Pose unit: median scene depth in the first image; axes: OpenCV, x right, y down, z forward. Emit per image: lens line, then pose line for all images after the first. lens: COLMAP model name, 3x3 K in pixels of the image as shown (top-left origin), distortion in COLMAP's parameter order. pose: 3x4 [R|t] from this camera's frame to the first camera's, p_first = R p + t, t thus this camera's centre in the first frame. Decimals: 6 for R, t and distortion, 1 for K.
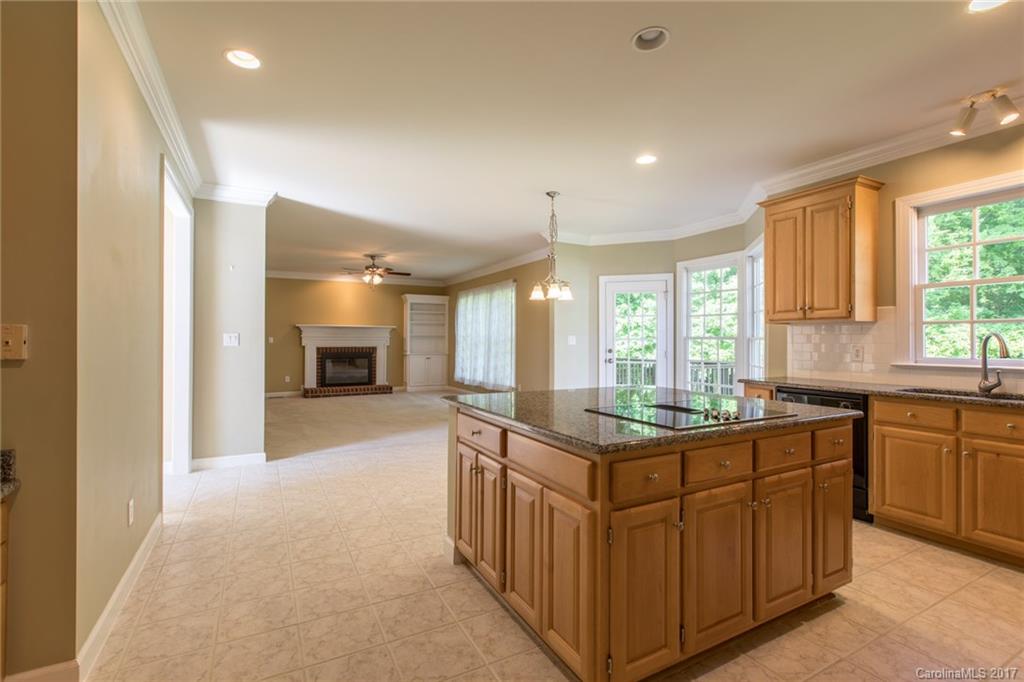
lens RADIAL K [[466.9, 0, 503.6], [0, 466.9, 338.1], [0, 0, 1]] dist [0.003438, -0.000719]
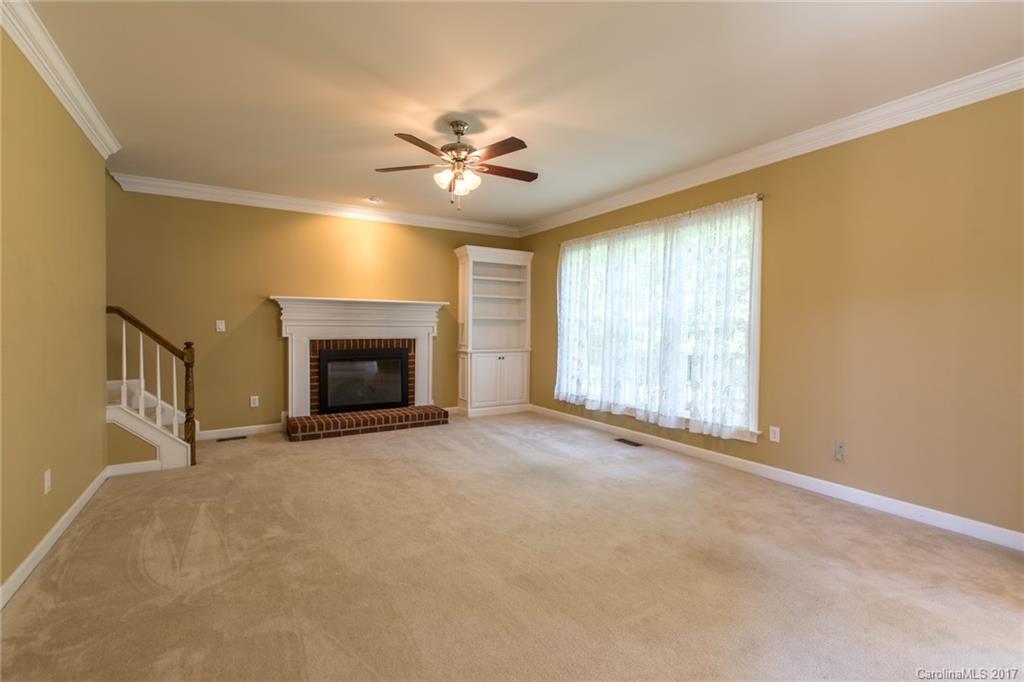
lens RADIAL K [[466.9, 0, 494.2], [0, 466.9, 340.9], [0, 0, 1]] dist [0.003438, -0.000719]
pose [[0.999555, 0.003016, 0.029680, -0.553559], [-0.004065, 0.999367, 0.035354, 0.003405], [-0.029554, -0.035458, 0.998934, 1.241221]]
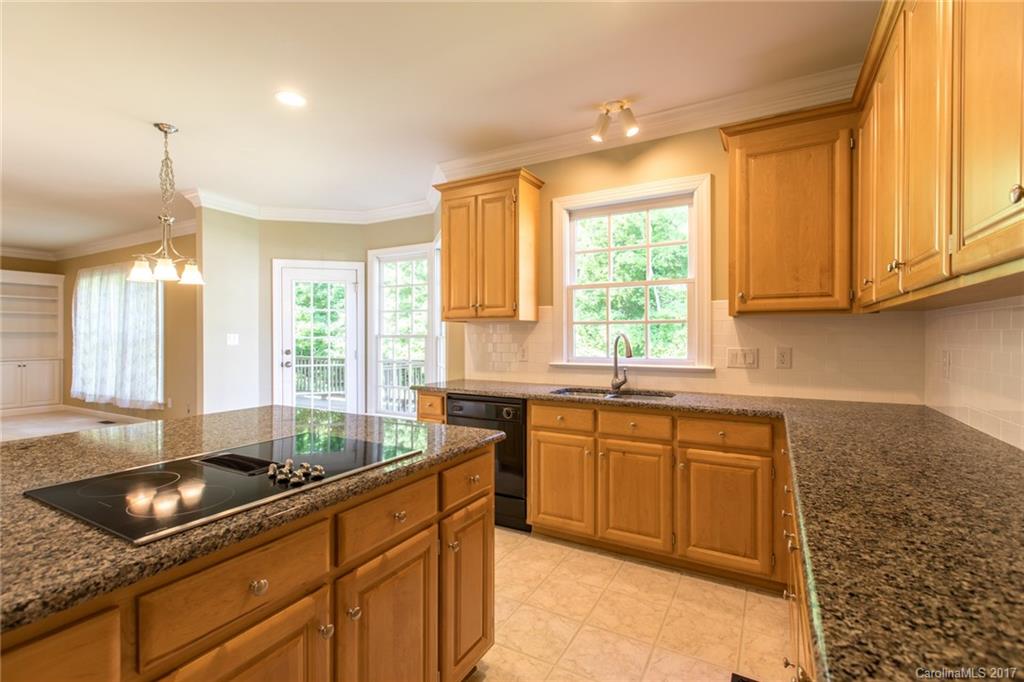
lens RADIAL K [[466.9, 0, 508.7], [0, 466.9, 337.5], [0, 0, 1]] dist [0.003438, -0.000719]
pose [[0.844931, -0.004825, 0.534853, 0.204375], [0.000392, 0.999965, 0.008403, -0.008708], [-0.534875, -0.006890, 0.844903, 0.187599]]
